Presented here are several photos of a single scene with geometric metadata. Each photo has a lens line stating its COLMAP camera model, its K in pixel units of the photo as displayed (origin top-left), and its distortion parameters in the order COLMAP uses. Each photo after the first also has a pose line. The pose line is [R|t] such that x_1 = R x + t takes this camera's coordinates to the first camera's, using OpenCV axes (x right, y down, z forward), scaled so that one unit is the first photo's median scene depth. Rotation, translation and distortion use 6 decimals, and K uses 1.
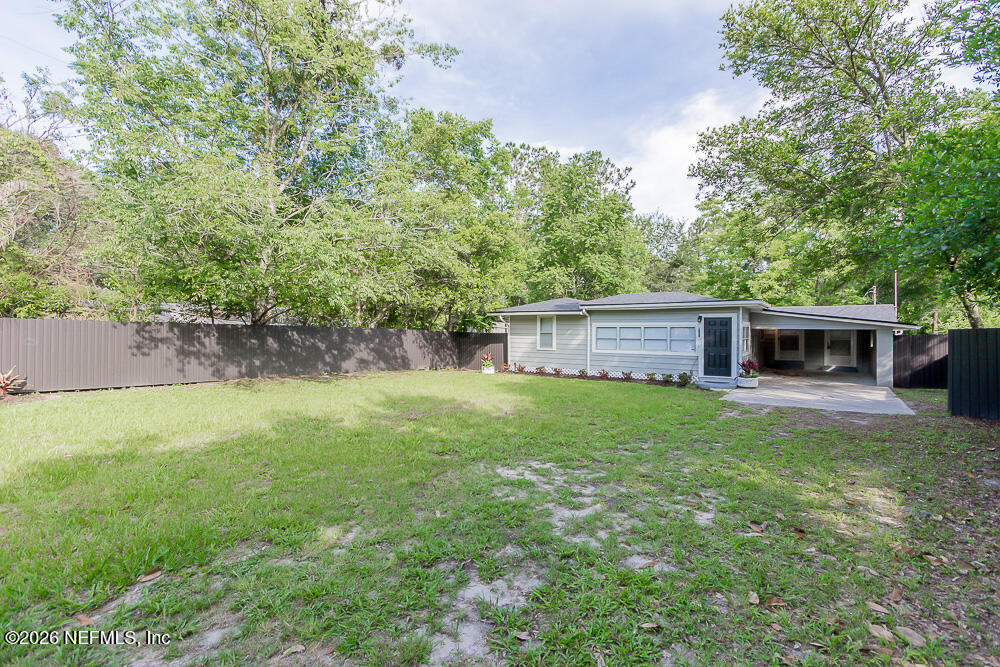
lens RADIAL K [[464.9, 0, 500.0], [0, 464.9, 333.5], [0, 0, 1]] dist [-0.000002, 0.000327]
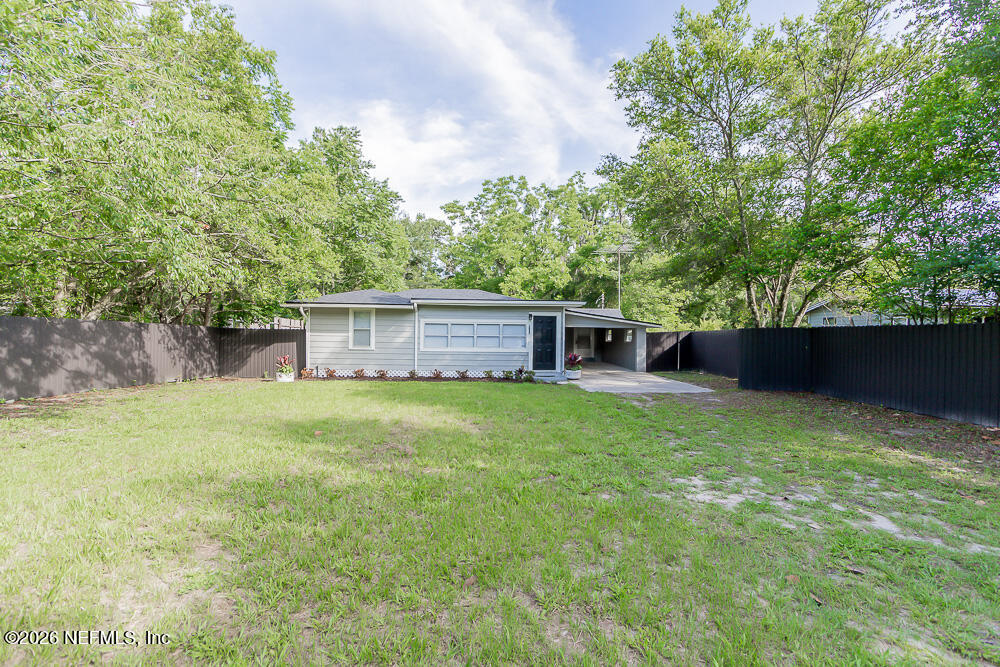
lens RADIAL K [[464.9, 0, 500.0], [0, 464.9, 333.5], [0, 0, 1]] dist [-0.000002, 0.000327]
pose [[0.774988, -0.000639, 0.631975, -0.255840], [-0.003608, 0.999979, 0.005436, 0.000882], [-0.631965, -0.006493, 0.774970, 0.192172]]
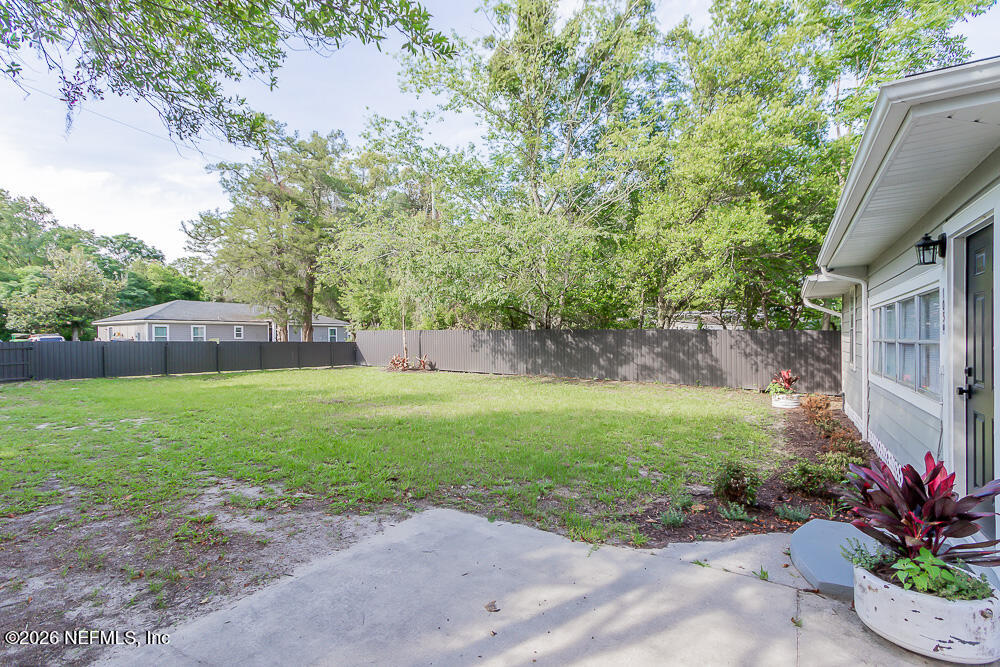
lens RADIAL K [[464.9, 0, 500.0], [0, 464.9, 333.5], [0, 0, 1]] dist [-0.000002, 0.000327]
pose [[0.102236, -0.014474, -0.994655, 0.517591], [0.003340, 0.999893, -0.014207, 0.008307], [0.994755, -0.001870, 0.102274, 0.659901]]
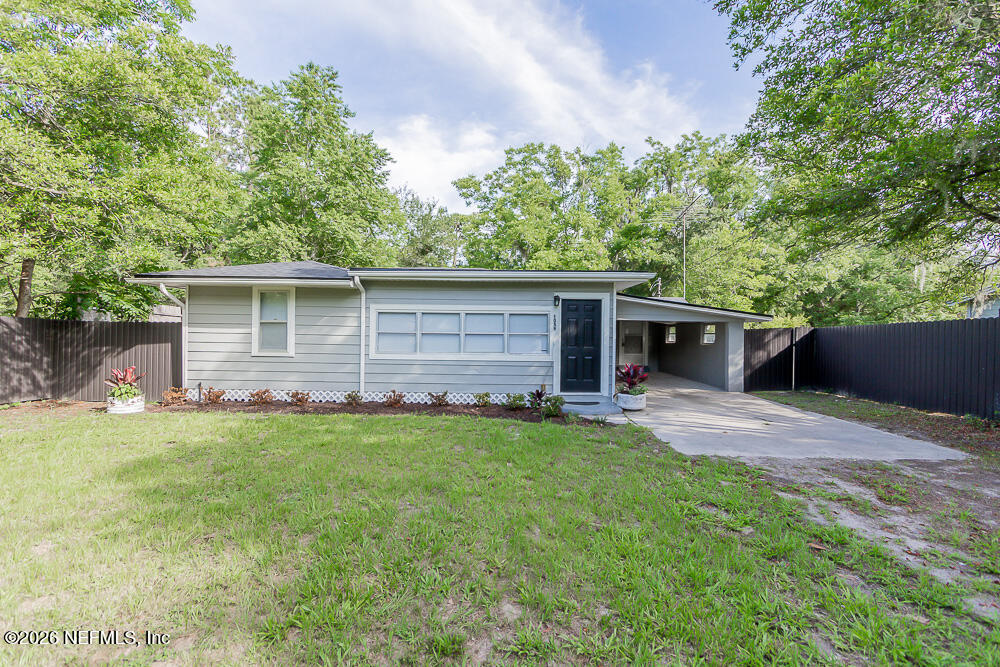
lens RADIAL K [[447.0, 0, 500.0], [0, 447.0, 333.5], [0, 0, 1]] dist [-0.002991, -0.000152]
pose [[0.817953, 0.002072, 0.575282, 0.022528], [-0.004026, 0.999990, 0.002123, 0.009745], [-0.575271, -0.004053, 0.817953, 0.483070]]
